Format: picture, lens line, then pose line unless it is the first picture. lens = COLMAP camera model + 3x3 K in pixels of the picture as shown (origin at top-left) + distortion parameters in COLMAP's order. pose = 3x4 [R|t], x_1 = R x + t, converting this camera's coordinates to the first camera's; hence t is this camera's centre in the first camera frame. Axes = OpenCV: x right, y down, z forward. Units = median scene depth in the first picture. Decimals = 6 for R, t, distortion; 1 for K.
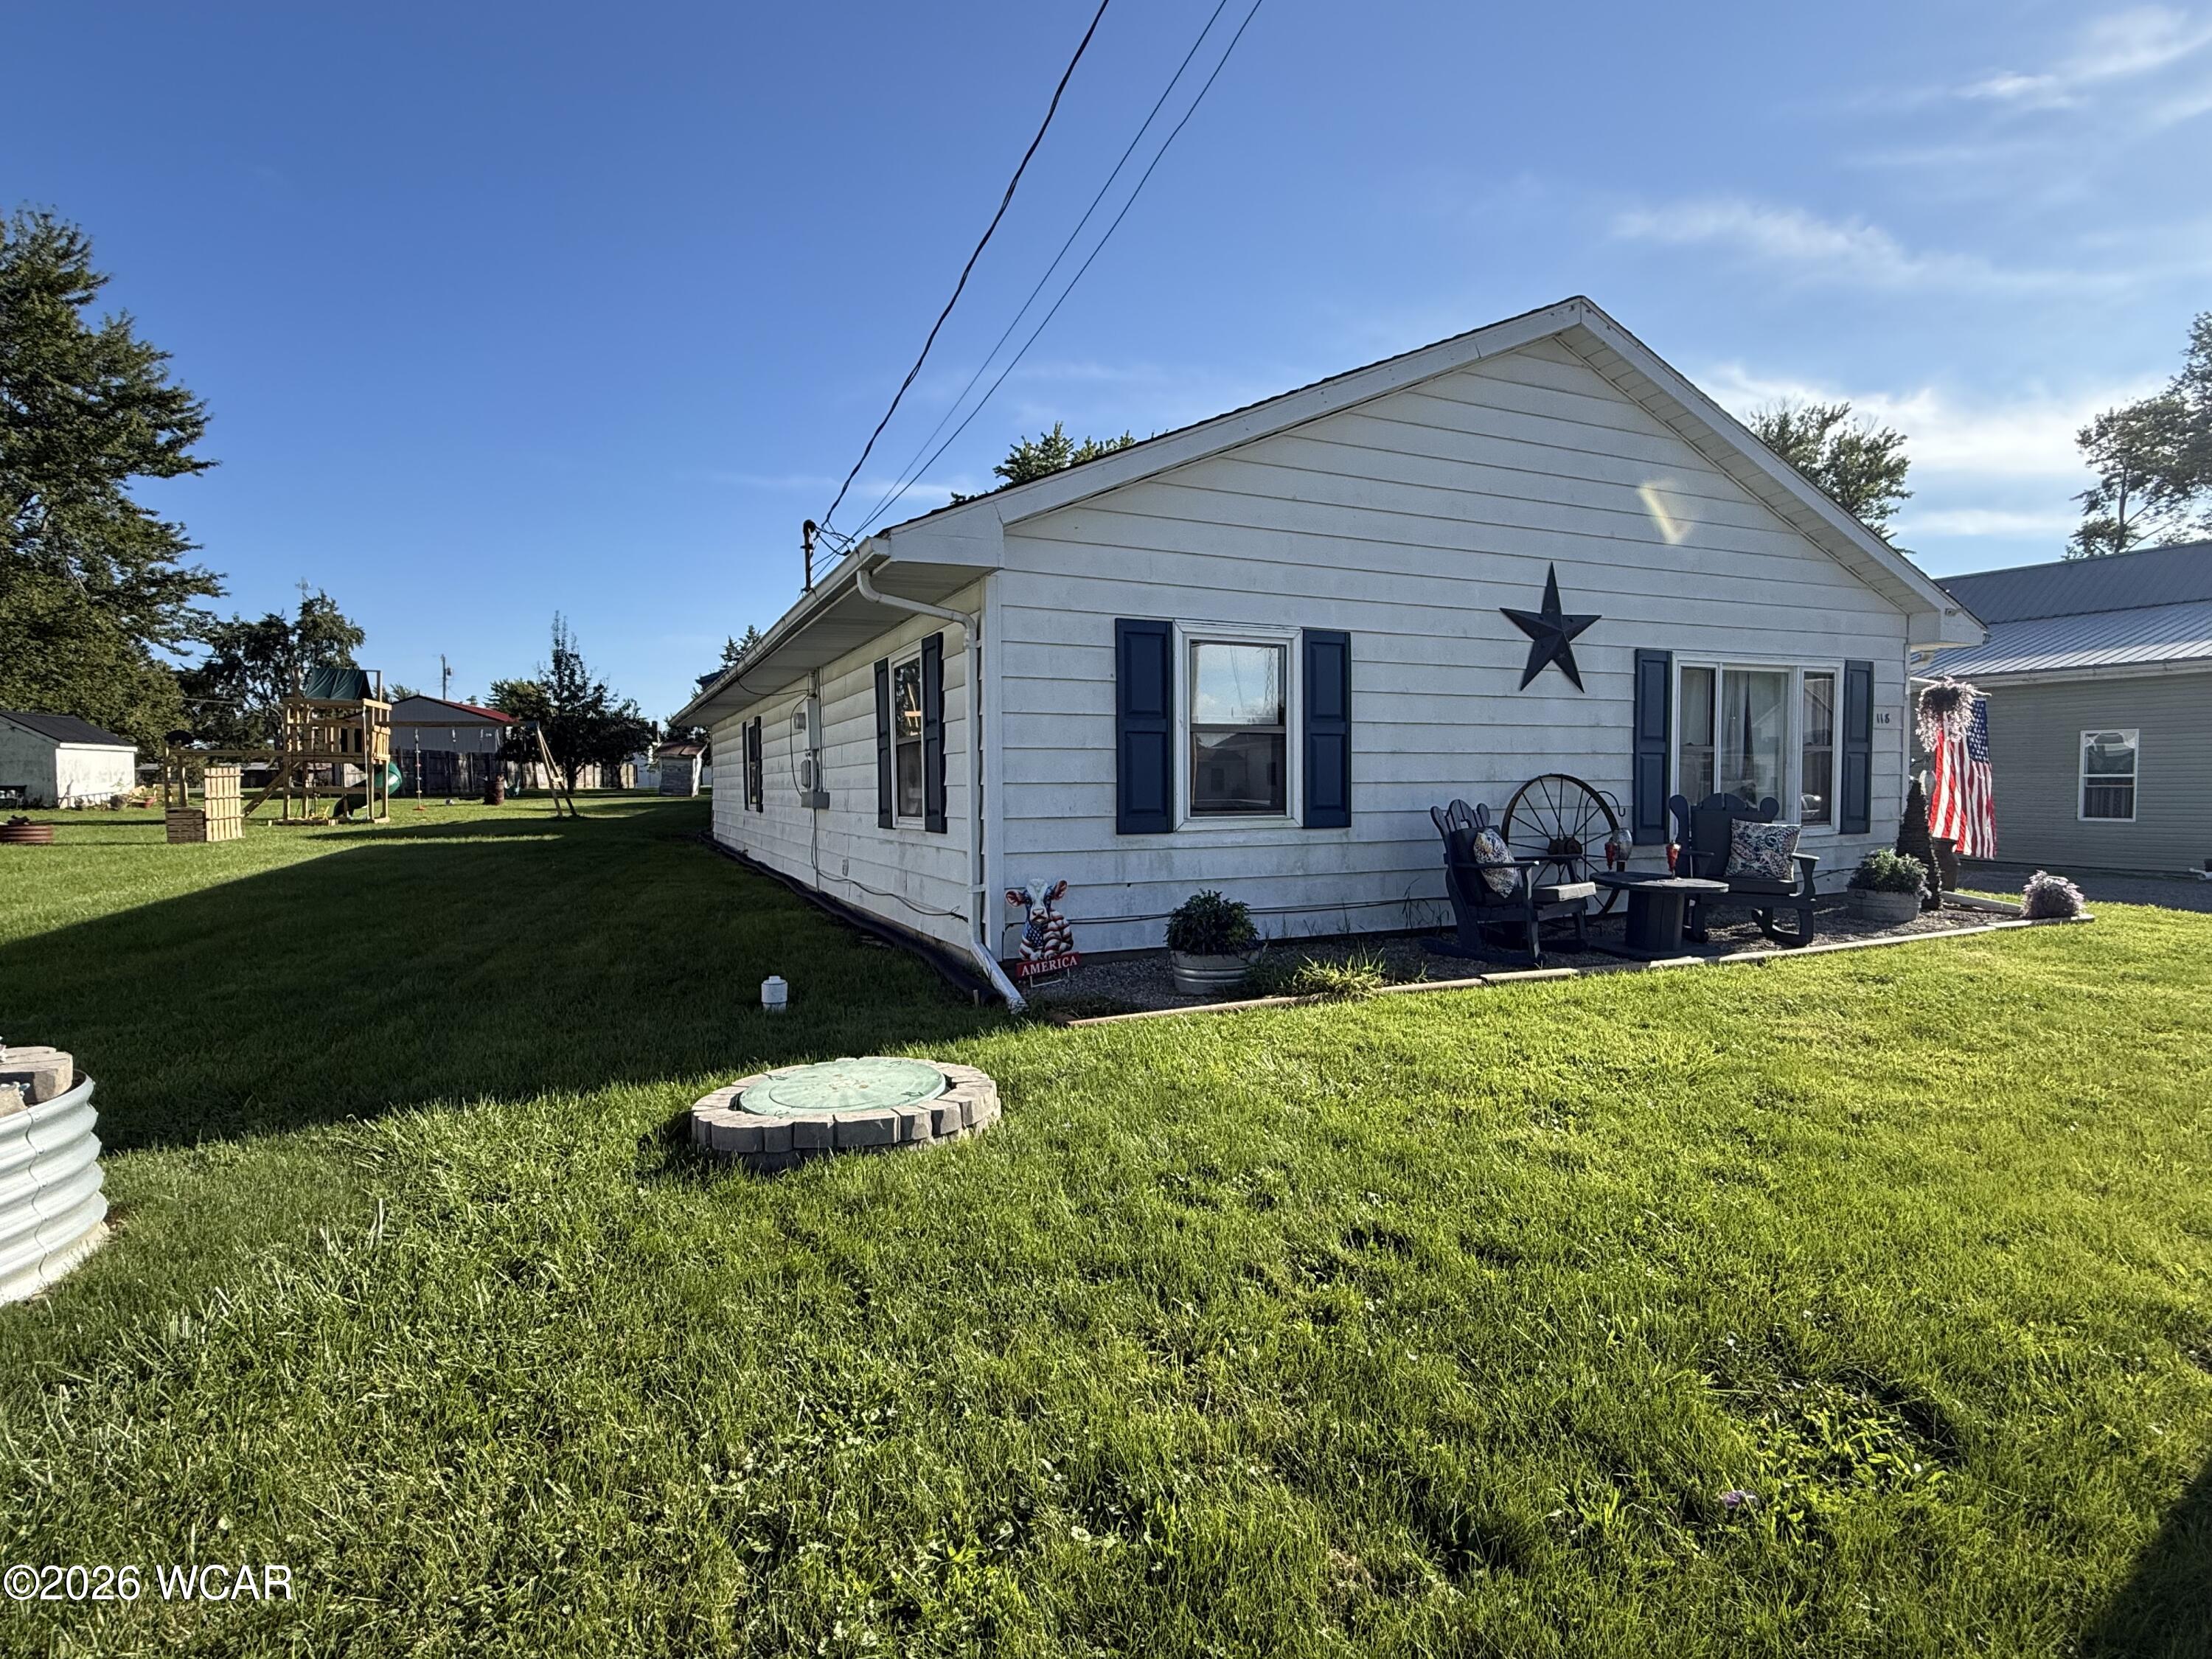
lens RADIAL K [[1086.2, 0, 1106.0], [0, 1086.2, 829.5], [0, 0, 1]] dist [0.001304, -0.000549]
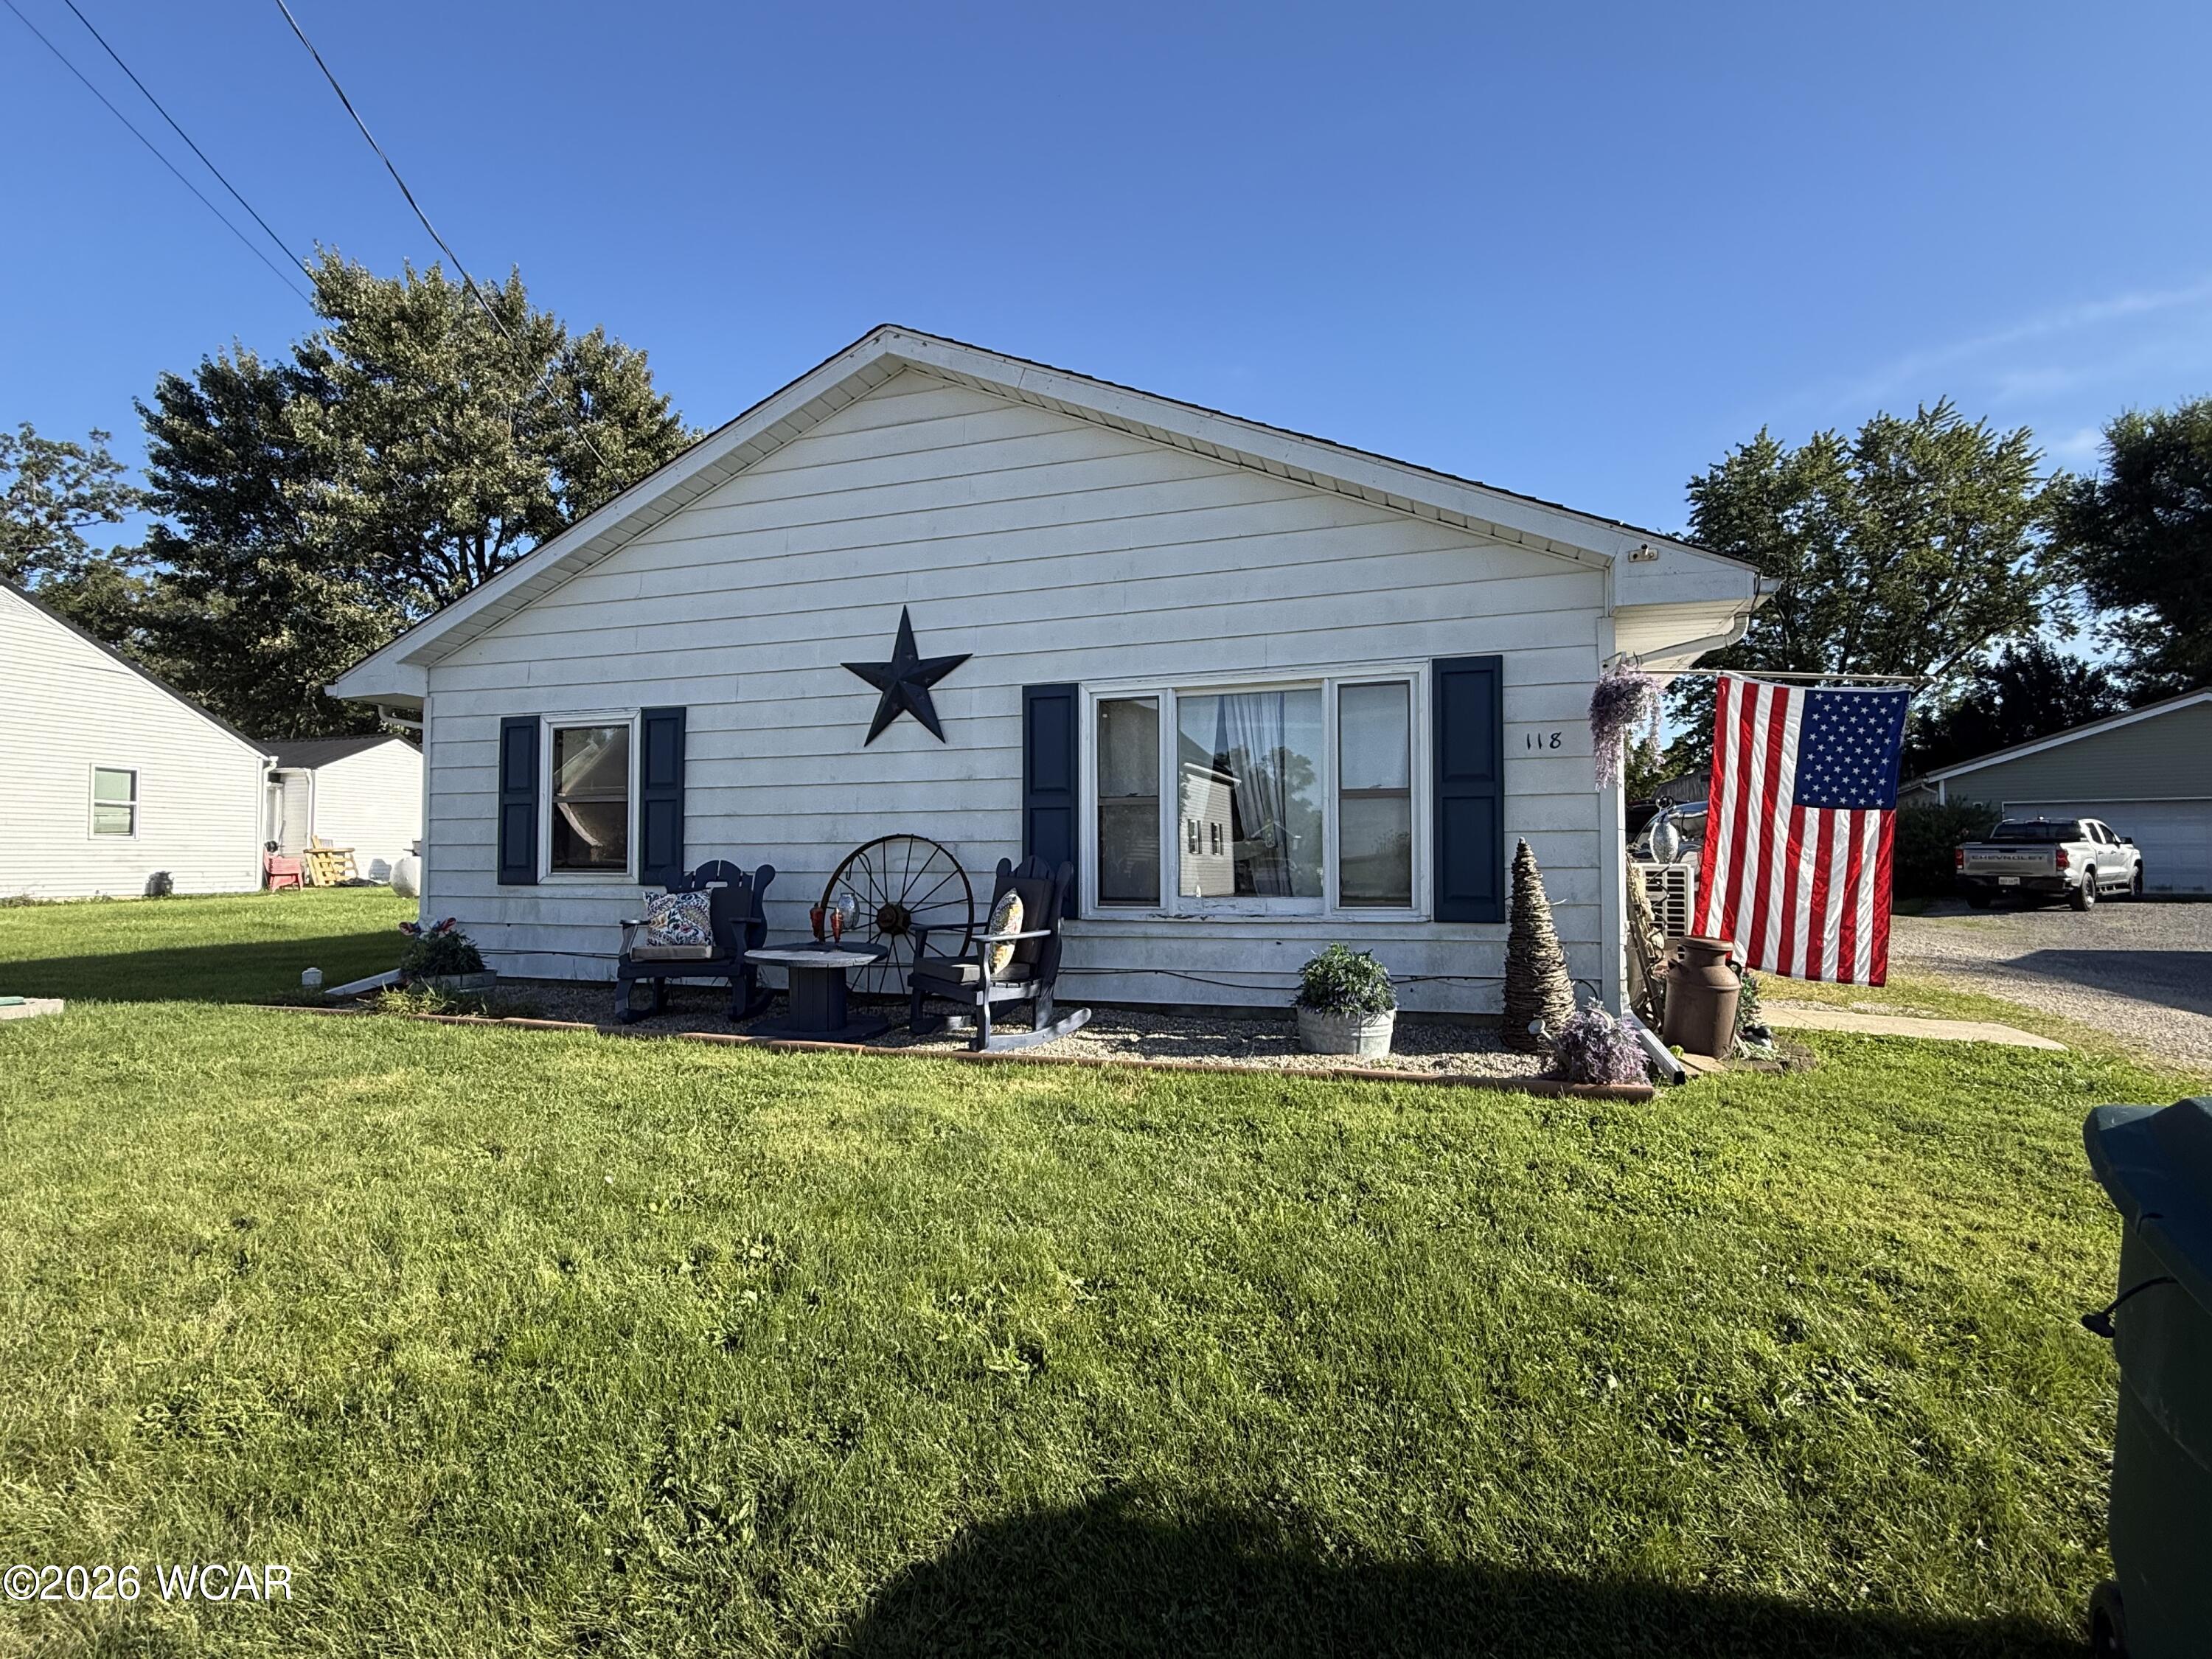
lens RADIAL K [[1086.2, 0, 1106.0], [0, 1086.2, 829.5], [0, 0, 1]] dist [0.001304, -0.000549]
pose [[0.732039, -0.011318, -0.681169, 1.193143], [-0.028497, 0.998478, -0.047215, -0.017438], [0.680666, 0.053974, 0.730603, 0.463000]]
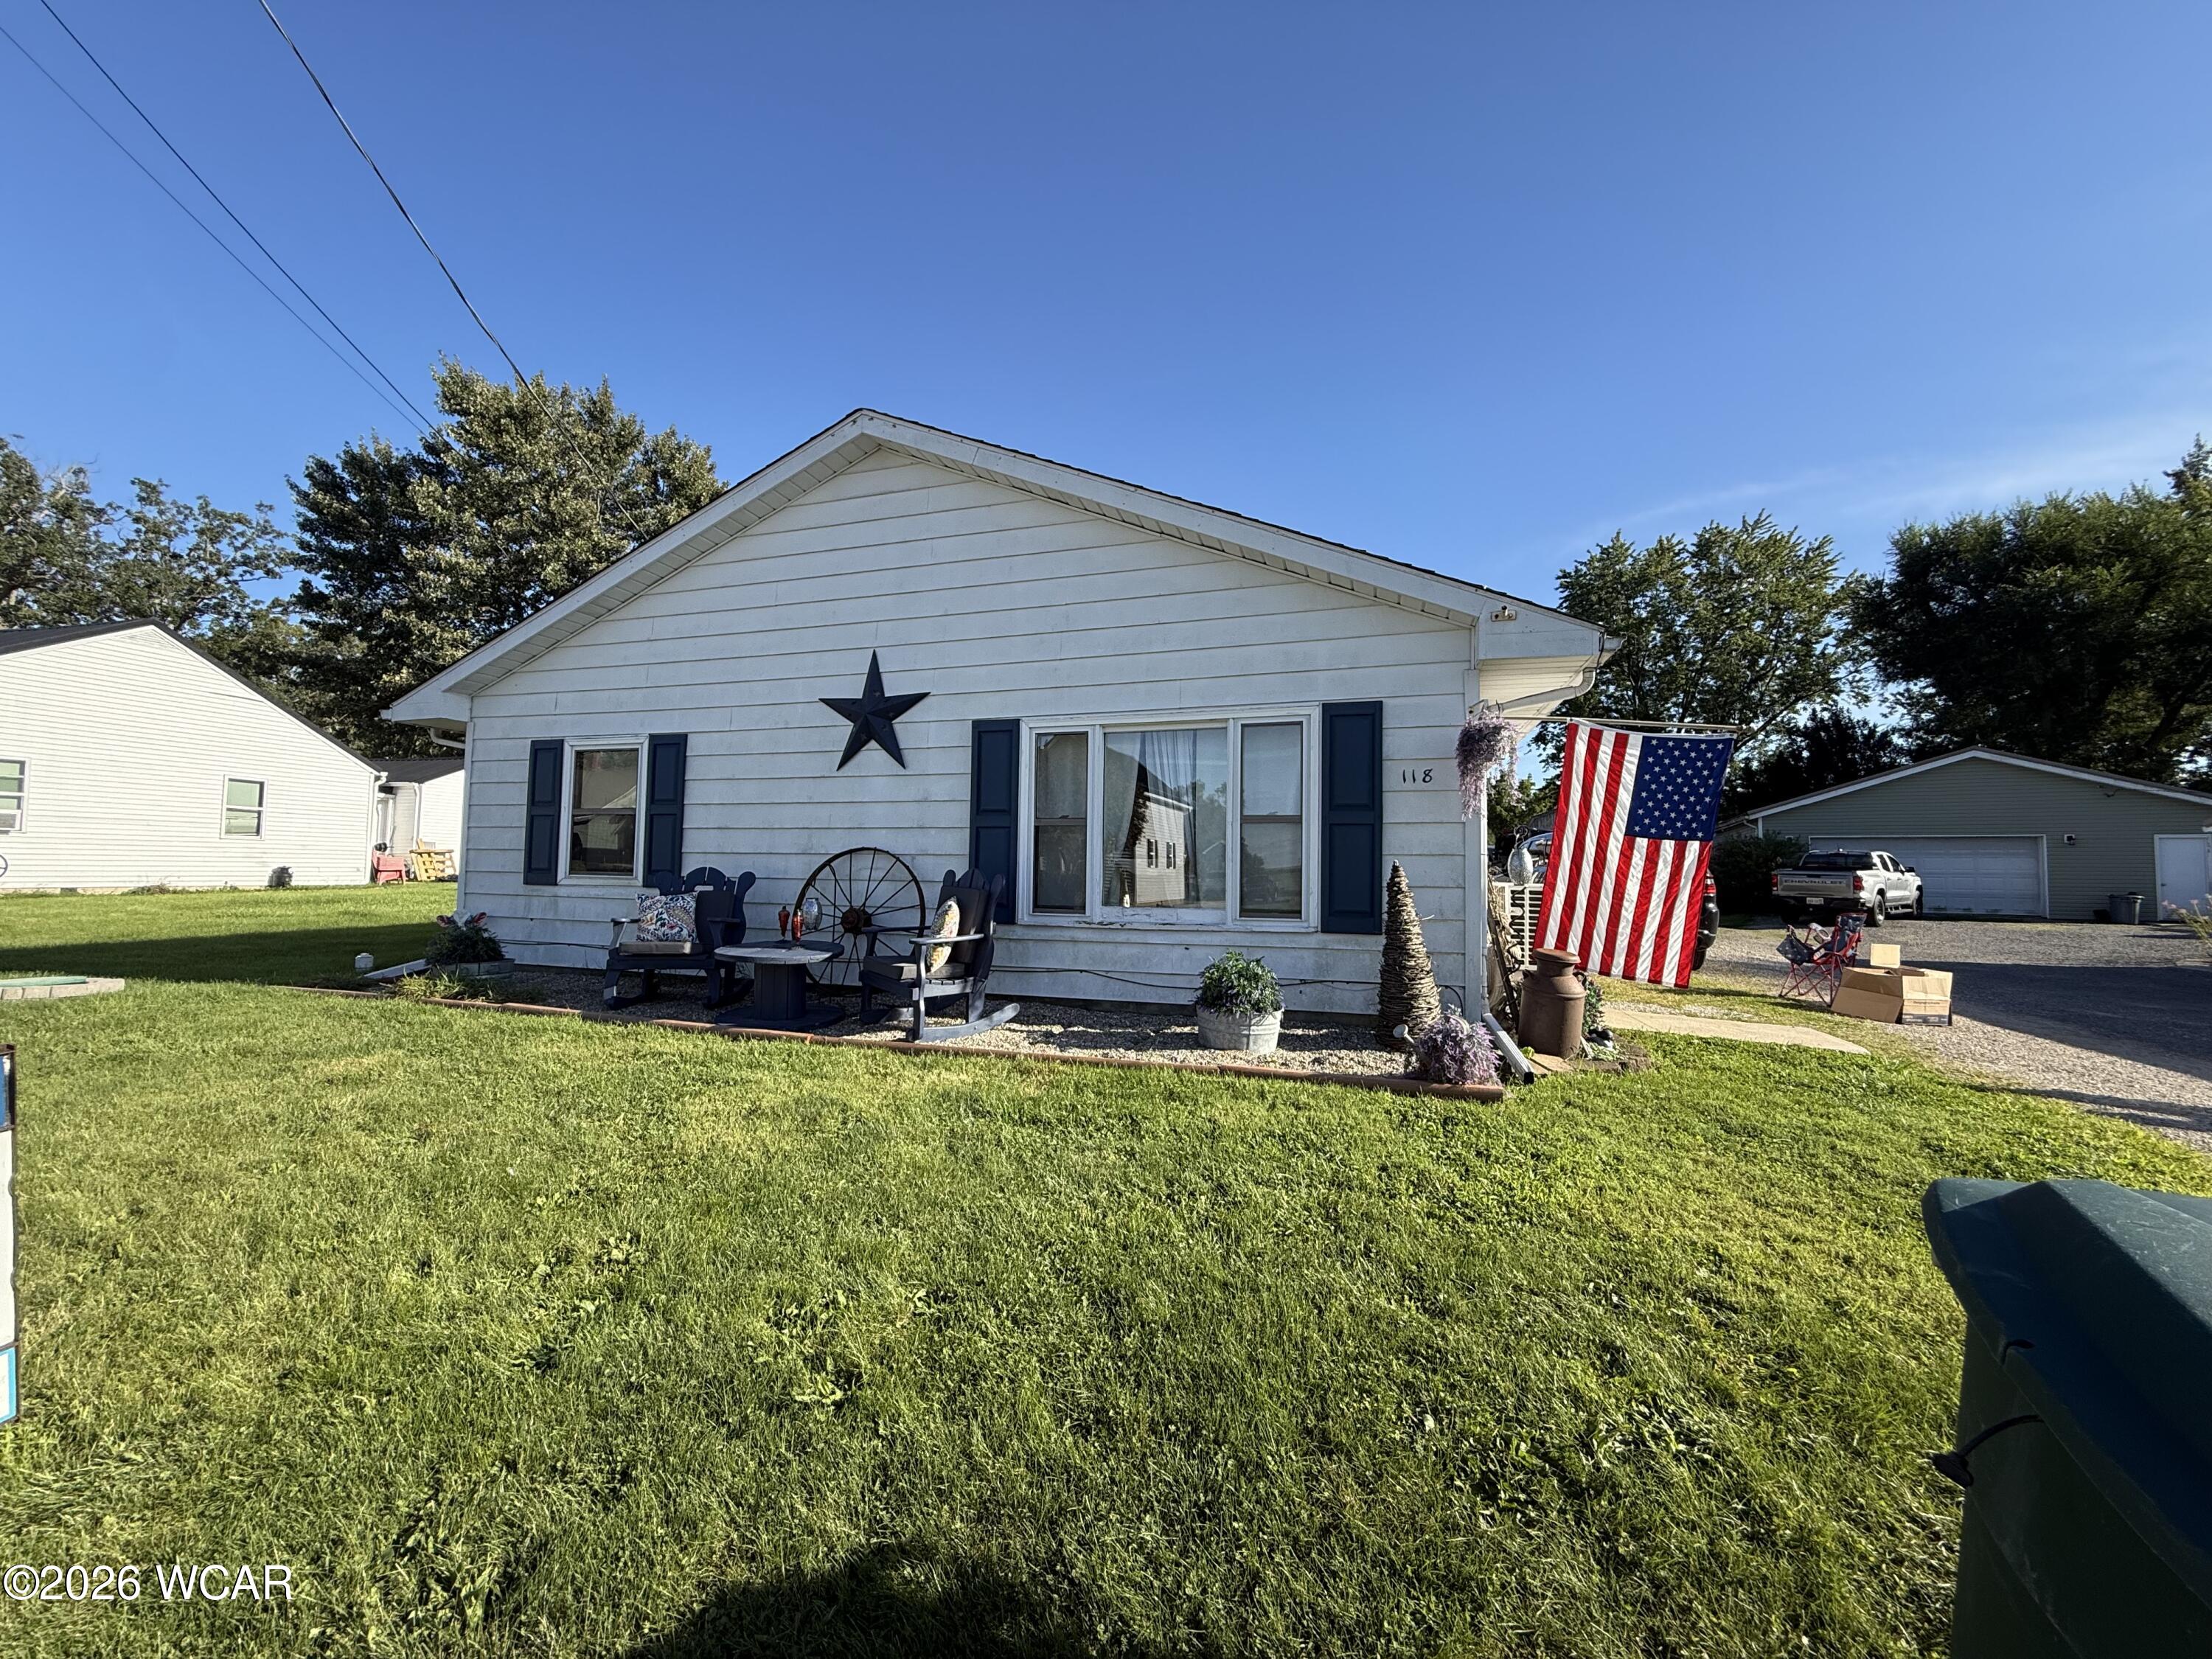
lens RADIAL K [[879.6, 0, 1099.0], [0, 879.6, 826.8], [0, 0, 1]] dist [0.000691, 0.000305]
pose [[0.739885, -0.012247, -0.672621, 1.185358], [-0.045949, 0.996579, -0.068690, -0.023399], [0.671162, 0.081728, 0.736792, 0.537225]]
